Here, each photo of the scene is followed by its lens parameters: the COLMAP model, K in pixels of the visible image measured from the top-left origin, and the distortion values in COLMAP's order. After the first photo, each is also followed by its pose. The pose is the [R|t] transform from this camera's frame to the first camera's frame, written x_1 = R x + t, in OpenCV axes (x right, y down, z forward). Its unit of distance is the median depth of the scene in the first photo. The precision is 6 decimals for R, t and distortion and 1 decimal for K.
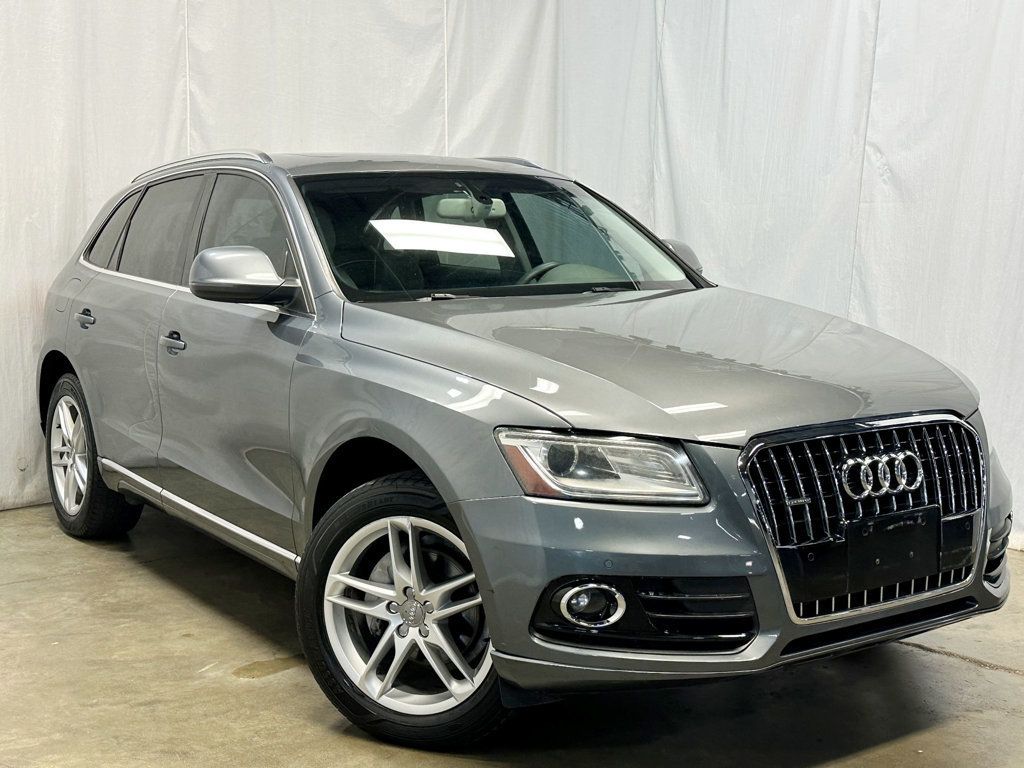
lens RADIAL K [[1327.7, 0, 512.0], [0, 1327.7, 384.0], [0, 0, 1]] dist [0.209461, -0.532933]
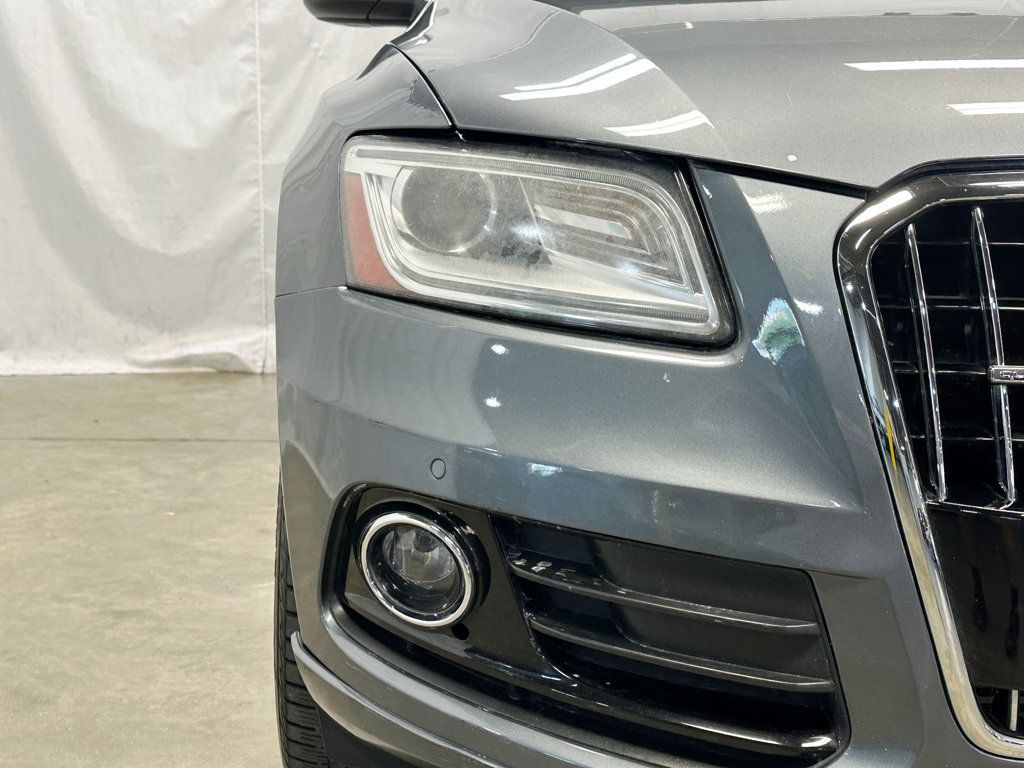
lens RADIAL K [[1327.7, 0, 512.0], [0, 1327.7, 384.0], [0, 0, 1]] dist [0.209461, -0.532933]
pose [[0.834443, 0.114862, -0.538991, 0.164055], [-0.096435, 0.993381, 0.062398, 0.047786], [0.542591, -0.000090, 0.839997, 0.387359]]
